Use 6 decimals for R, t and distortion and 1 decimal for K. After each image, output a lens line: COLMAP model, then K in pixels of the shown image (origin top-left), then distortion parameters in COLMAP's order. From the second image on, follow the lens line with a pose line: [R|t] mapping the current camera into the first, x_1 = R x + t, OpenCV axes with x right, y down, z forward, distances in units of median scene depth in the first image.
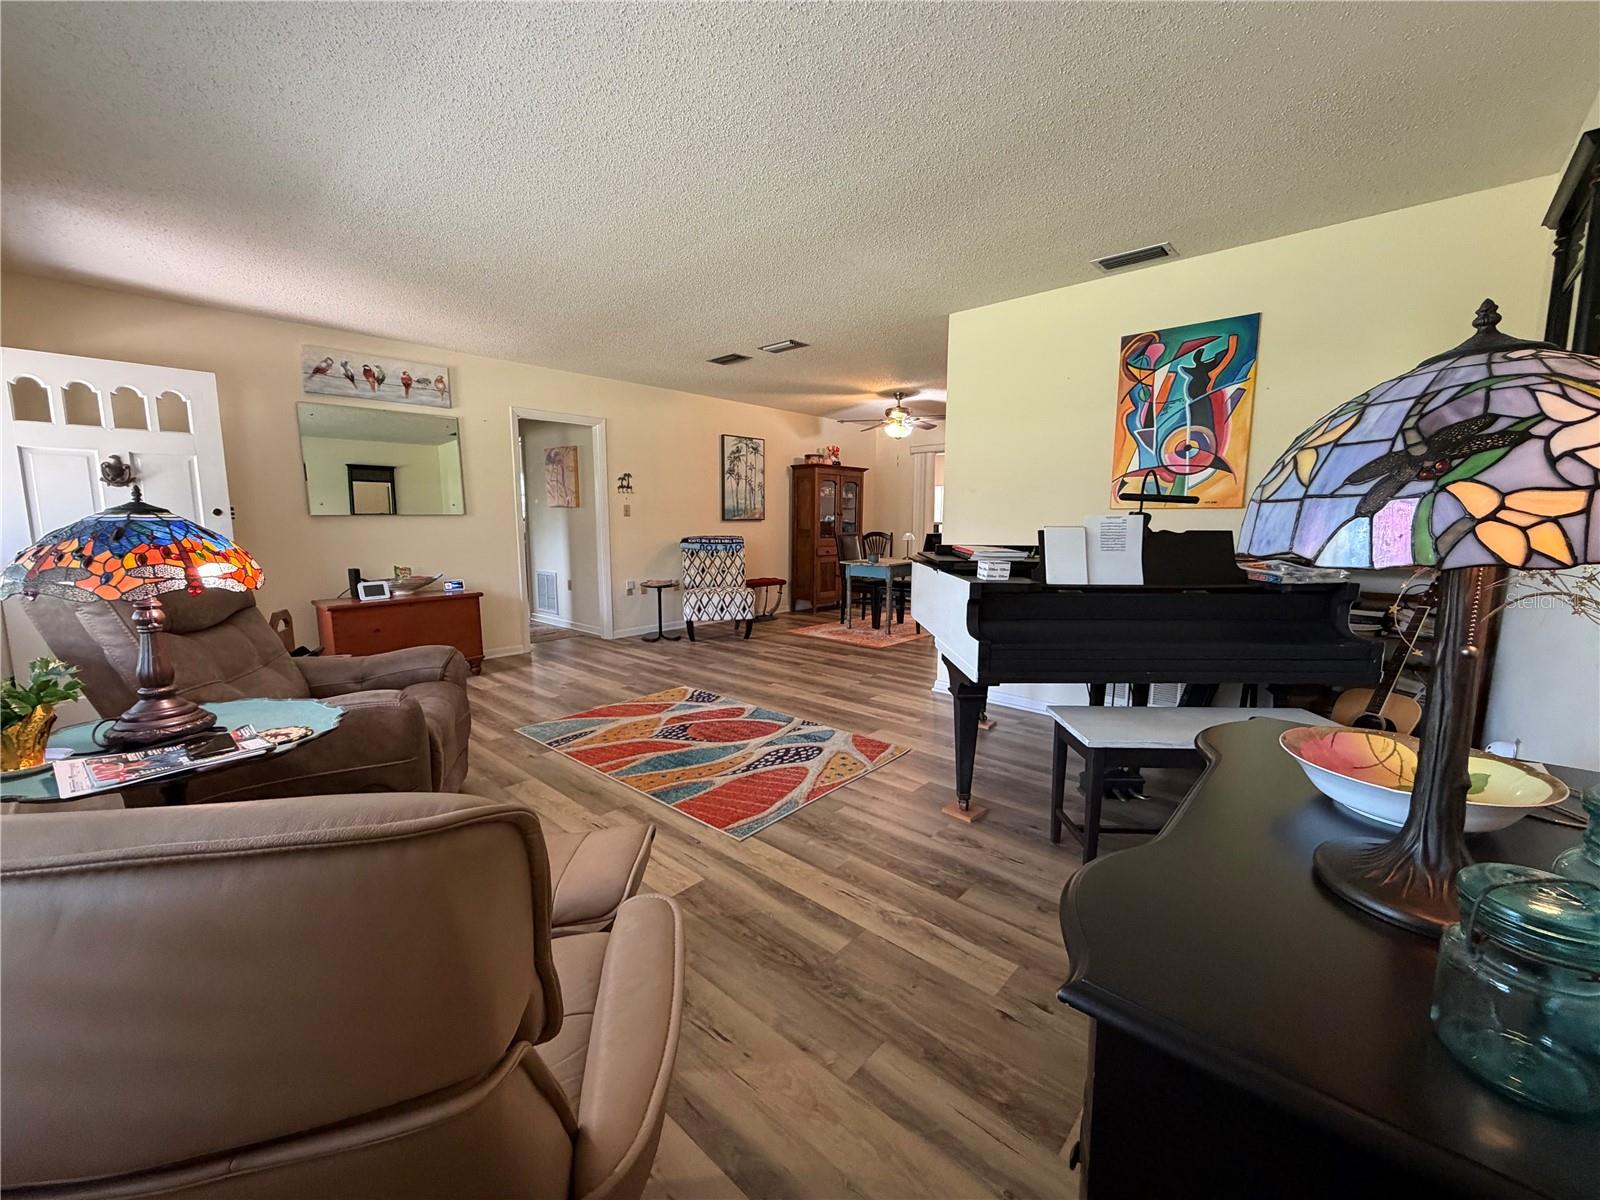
lens RADIAL K [[638.0, 0, 796.7], [0, 638.0, 600.9], [0, 0, 1]] dist [0.000785, -0.000254]
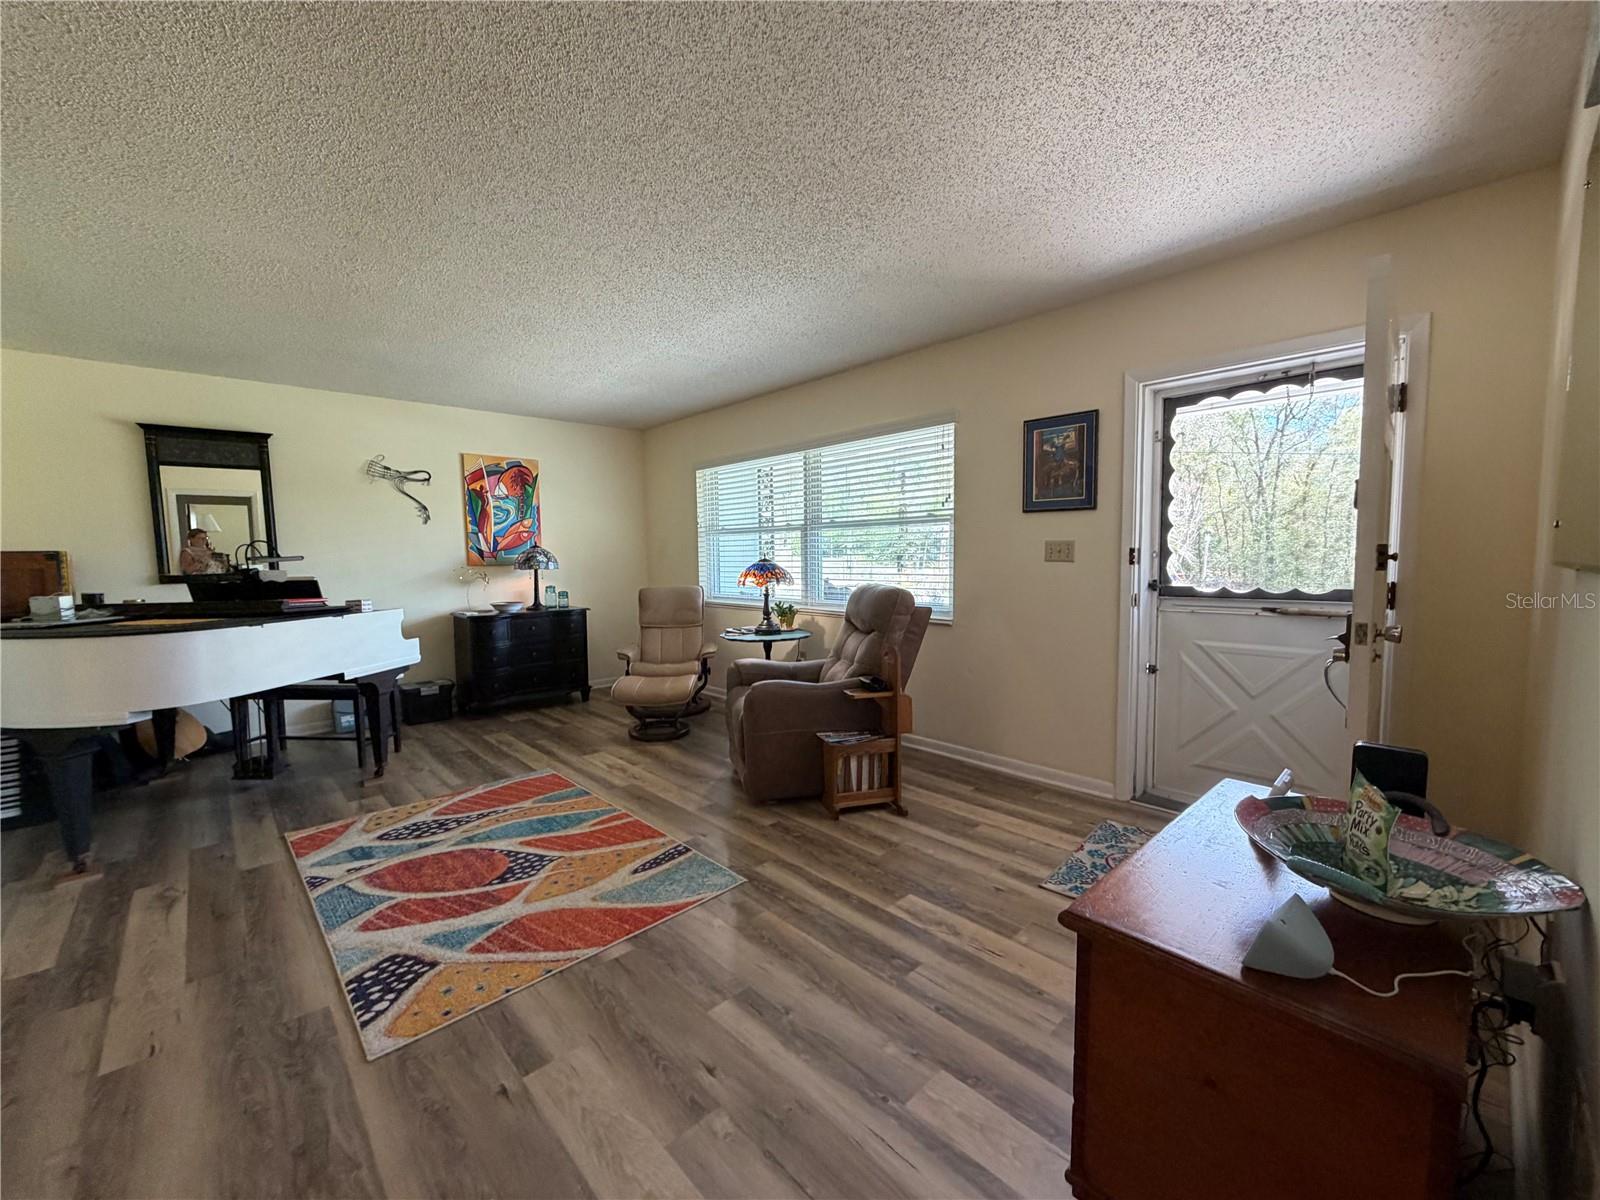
lens RADIAL K [[638.0, 0, 796.7], [0, 638.0, 601.1], [0, 0, 1]] dist [0.000785, -0.000254]
pose [[-0.996908, 0.008492, 0.078118, -0.589021], [0.024160, 0.979110, 0.201892, -0.240623], [-0.074772, 0.203155, -0.976287, 1.709992]]
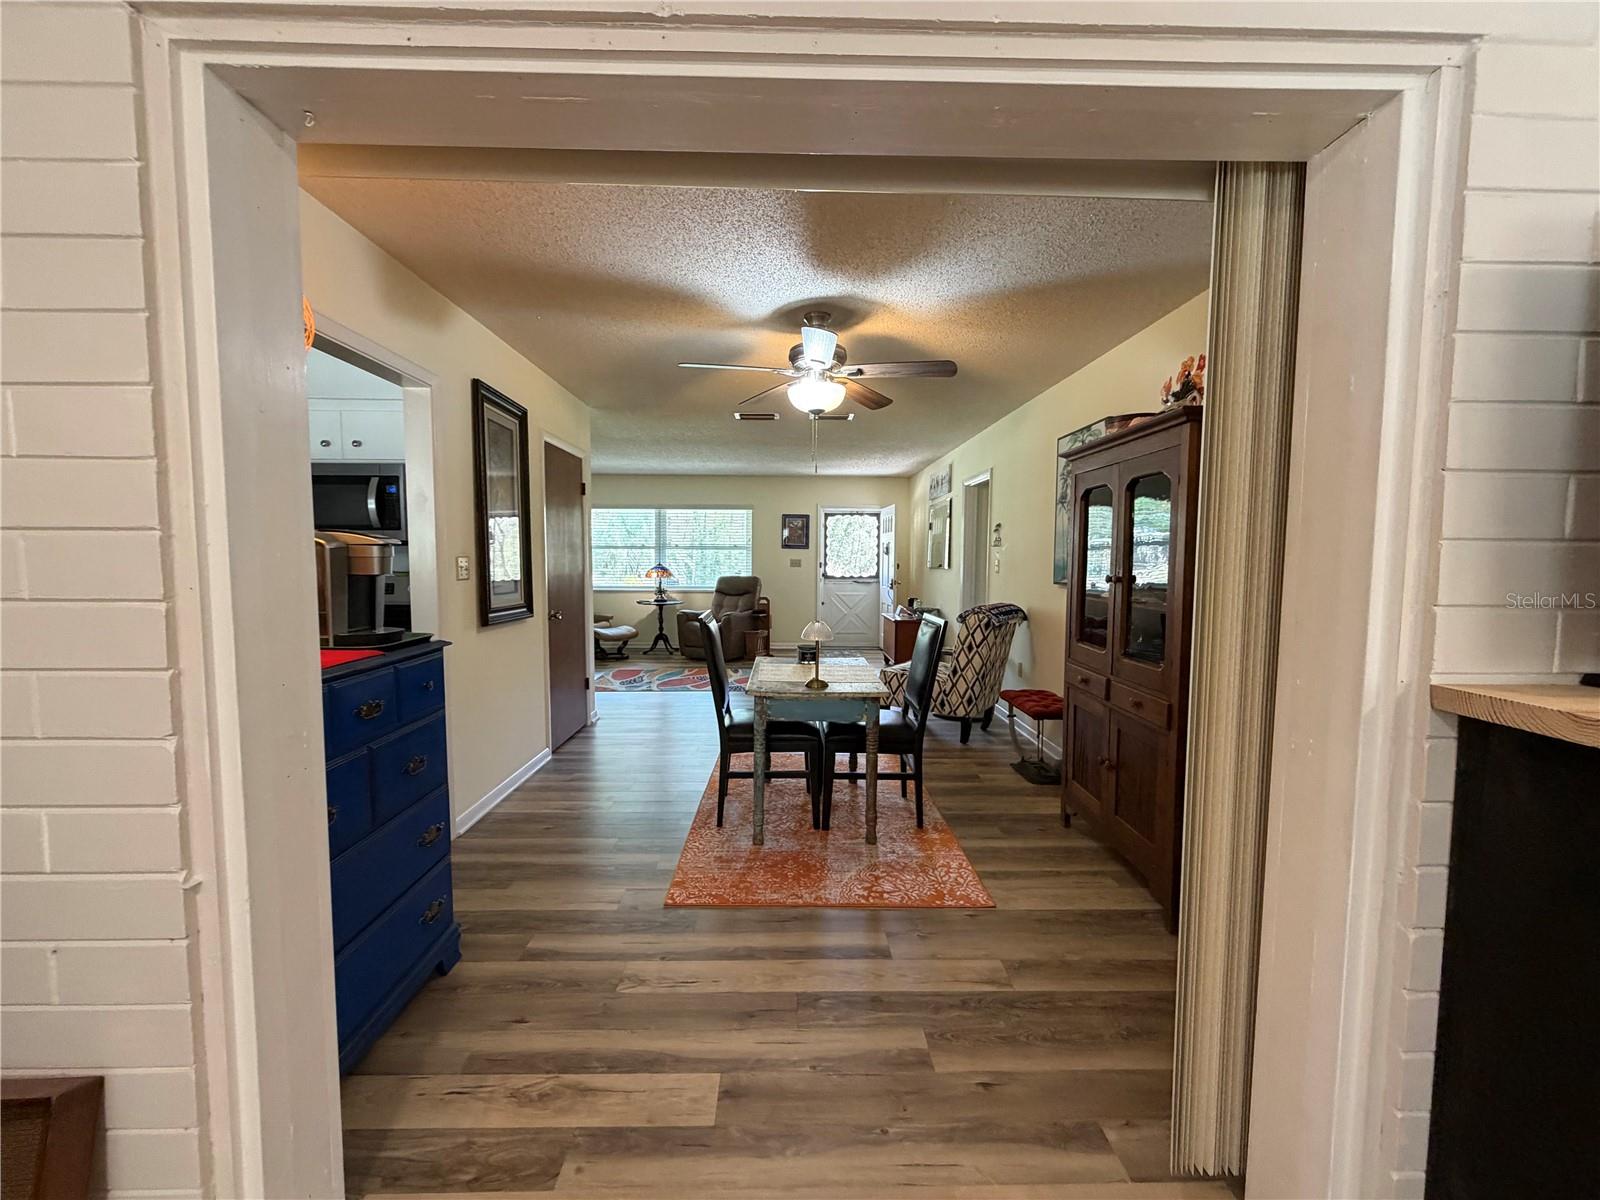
lens RADIAL K [[638.0, 0, 793.4], [0, 638.0, 601.1], [0, 0, 1]] dist [0.000785, -0.000254]
pose [[-0.726681, 0.041437, -0.685724, 0.979348], [-0.094665, 0.982617, 0.159697, -0.383172], [0.680421, 0.180963, -0.710126, 2.669593]]
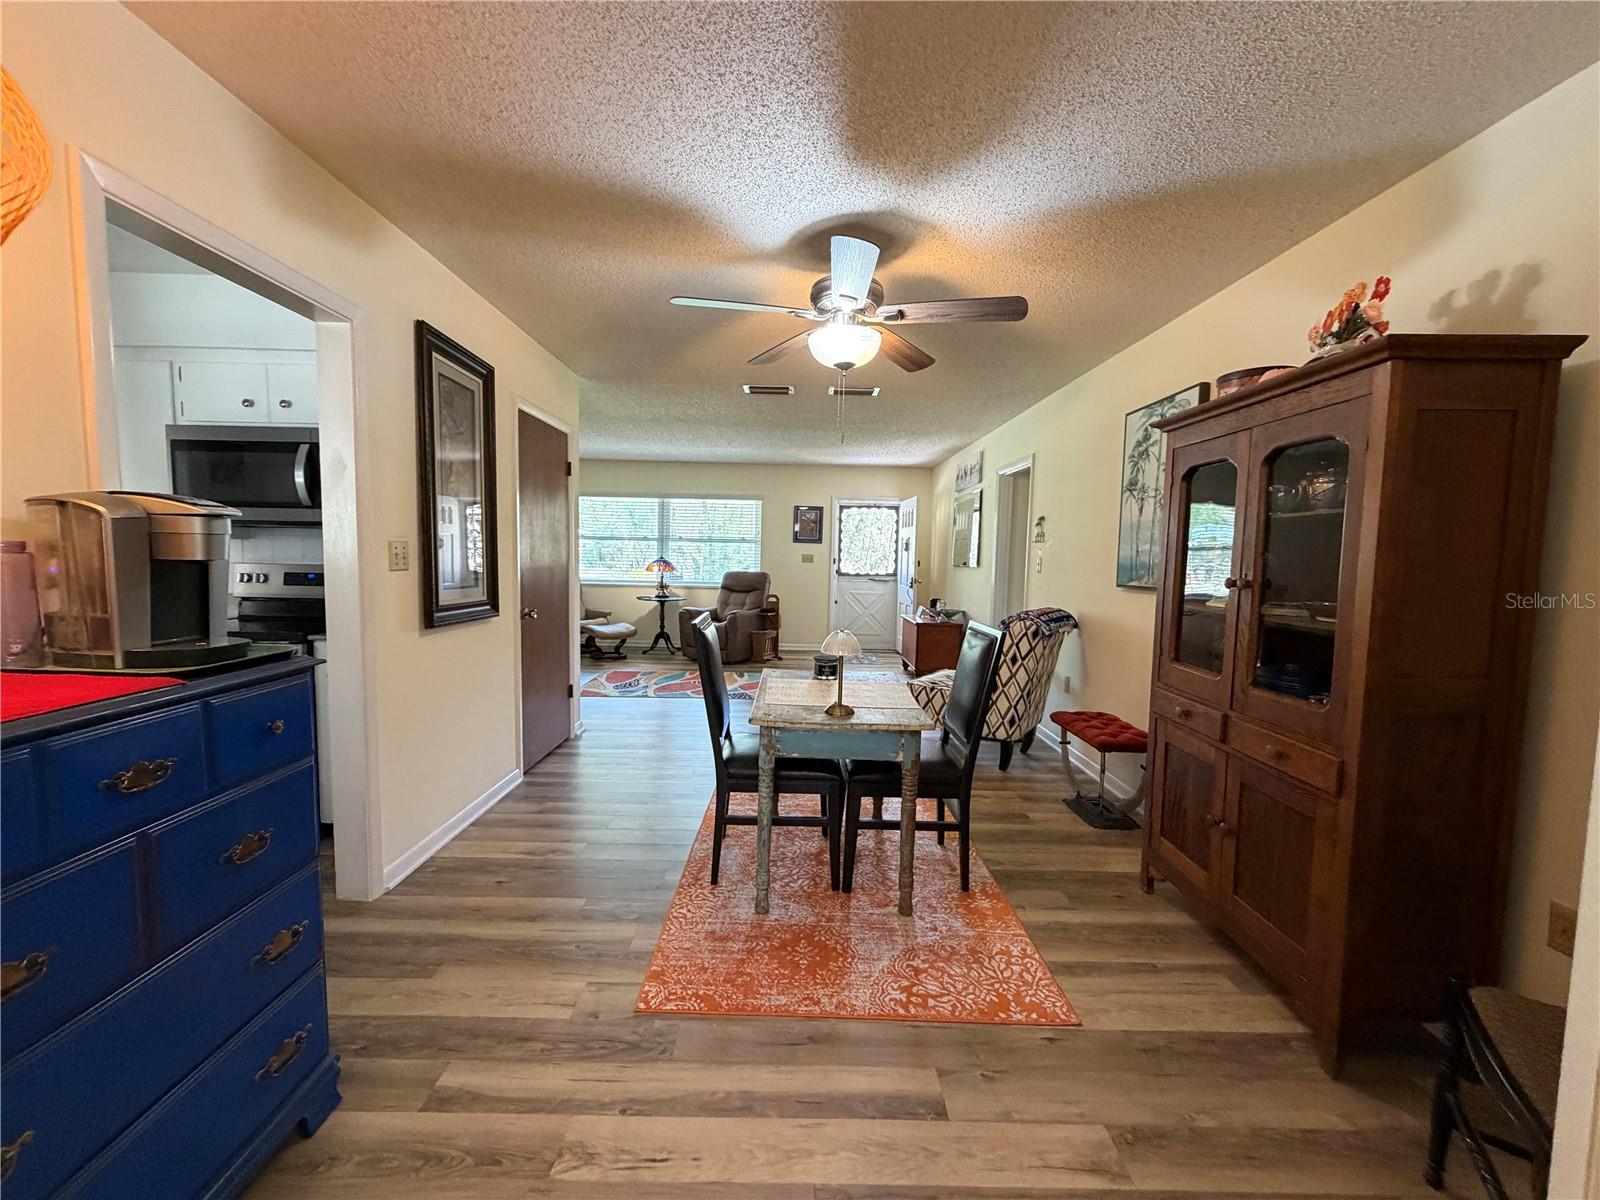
lens RADIAL K [[638.0, 0, 792.7], [0, 638.0, 601.3], [0, 0, 1]] dist [0.000785, -0.000254]
pose [[-0.737172, 0.033369, -0.674881, 0.859938], [-0.108771, 0.979894, 0.167261, -0.359749], [0.666893, 0.196708, -0.718721, 2.529962]]
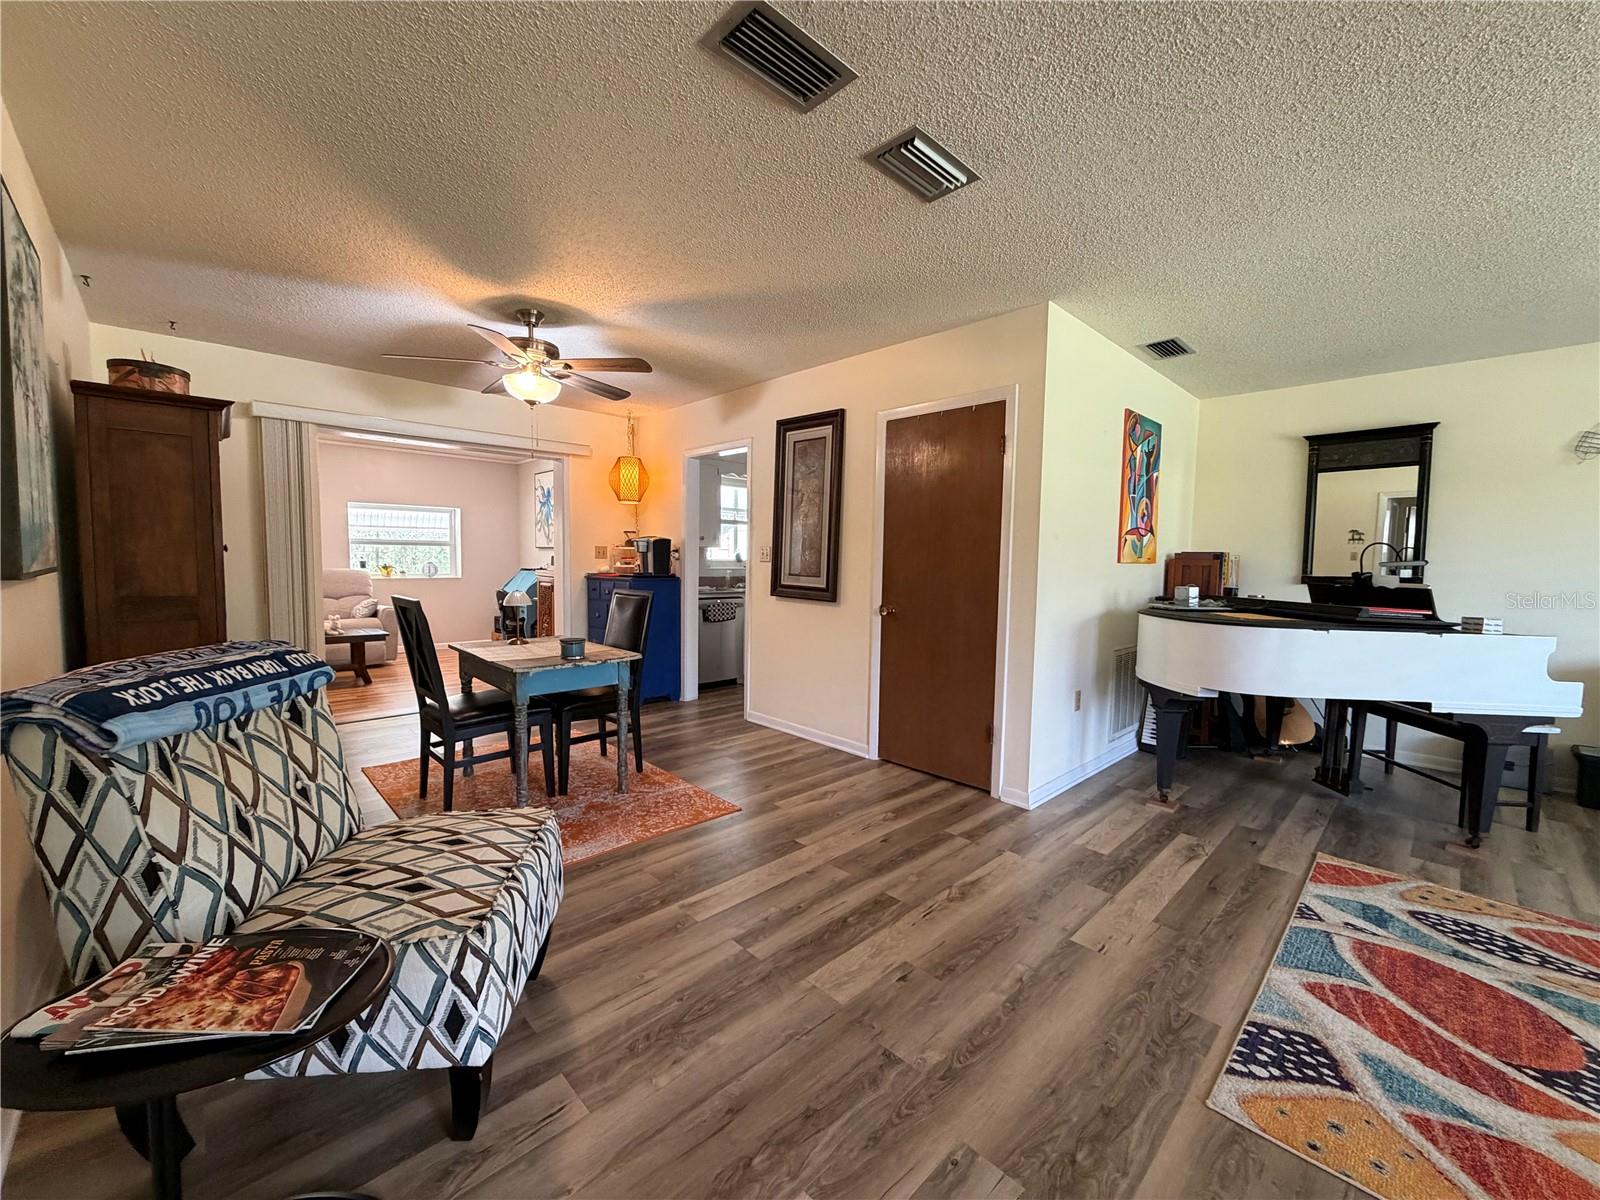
lens RADIAL K [[638.0, 0, 797.9], [0, 638.0, 600.3], [0, 0, 1]] dist [0.000785, -0.000254]
pose [[0.061437, -0.068187, 0.995779, -0.660837], [0.112415, 0.991789, 0.060978, -0.219118], [-0.991760, 0.108195, 0.068597, 1.551276]]
